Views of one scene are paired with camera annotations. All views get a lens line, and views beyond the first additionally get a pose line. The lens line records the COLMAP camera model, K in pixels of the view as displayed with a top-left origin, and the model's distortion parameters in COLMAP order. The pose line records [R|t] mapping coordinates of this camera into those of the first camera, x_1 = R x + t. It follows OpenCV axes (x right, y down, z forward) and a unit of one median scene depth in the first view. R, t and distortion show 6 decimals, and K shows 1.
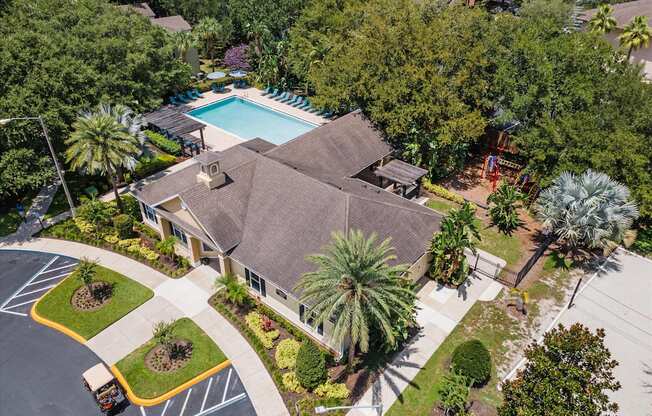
lens RADIAL K [[470.3, 0, 326.0], [0, 470.3, 208.0], [0, 0, 1]] dist [0.030440, 0.002999]
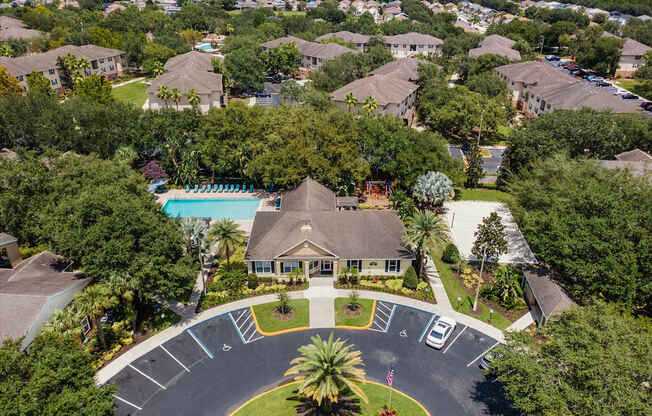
lens RADIAL K [[470.3, 0, 326.0], [0, 470.3, 208.0], [0, 0, 1]] dist [0.030440, 0.002999]
pose [[0.749851, -0.300720, 0.589314, -0.972763], [0.370474, 0.928839, 0.002581, -0.088258], [-0.548154, 0.216390, 0.807900, -0.417553]]
